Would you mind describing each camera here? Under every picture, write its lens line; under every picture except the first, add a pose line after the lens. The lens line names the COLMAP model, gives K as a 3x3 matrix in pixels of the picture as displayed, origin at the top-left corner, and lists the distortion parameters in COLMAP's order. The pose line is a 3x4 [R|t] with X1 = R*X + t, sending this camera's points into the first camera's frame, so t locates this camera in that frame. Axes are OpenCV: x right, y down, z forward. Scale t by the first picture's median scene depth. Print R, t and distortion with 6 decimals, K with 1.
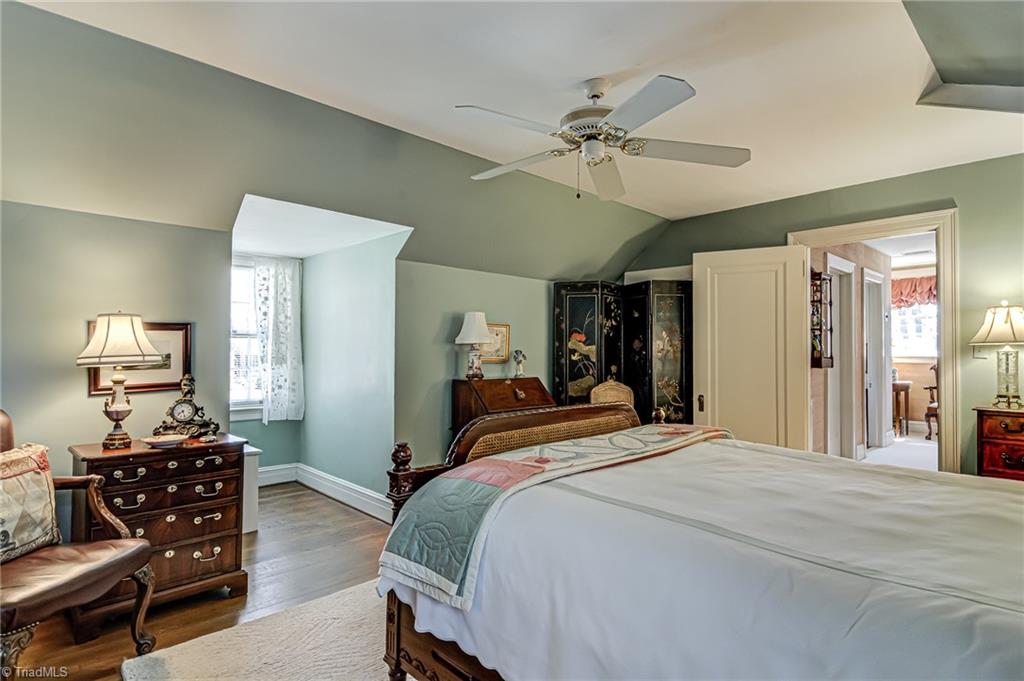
lens RADIAL K [[537.9, 0, 514.2], [0, 537.9, 340.5], [0, 0, 1]] dist [0.021162, -0.013941]
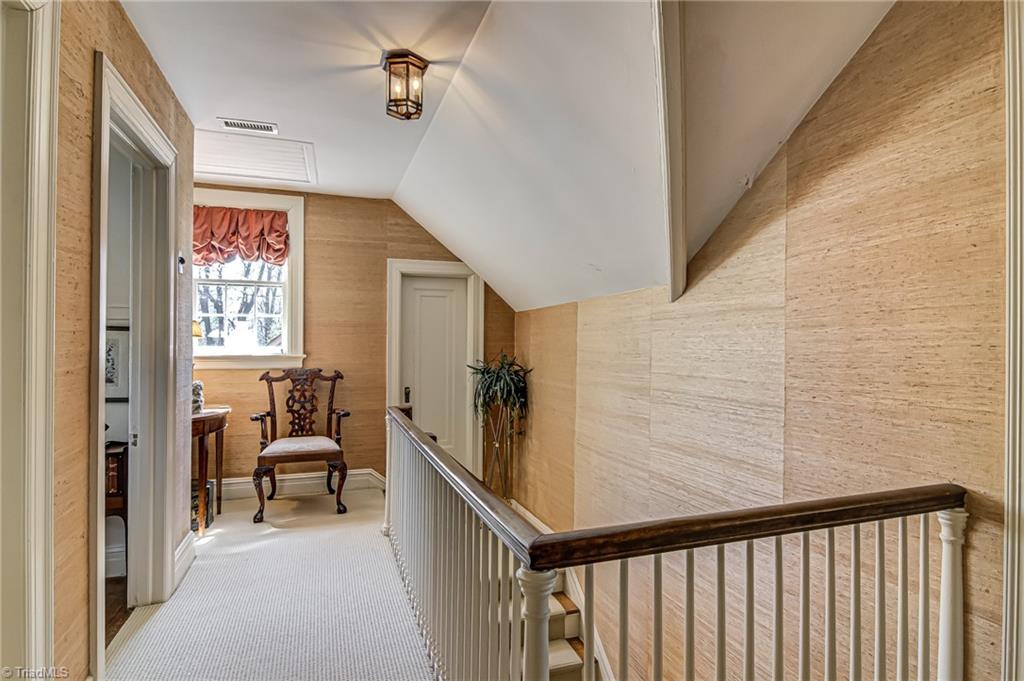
lens RADIAL K [[537.9, 0, 515.9], [0, 537.9, 340.0], [0, 0, 1]] dist [0.021162, -0.013941]
pose [[0.422505, 0.003131, 0.906355, 0.386774], [-0.010794, 0.999940, 0.001578, 0.008870], [-0.906296, -0.010450, 0.422514, 0.541655]]
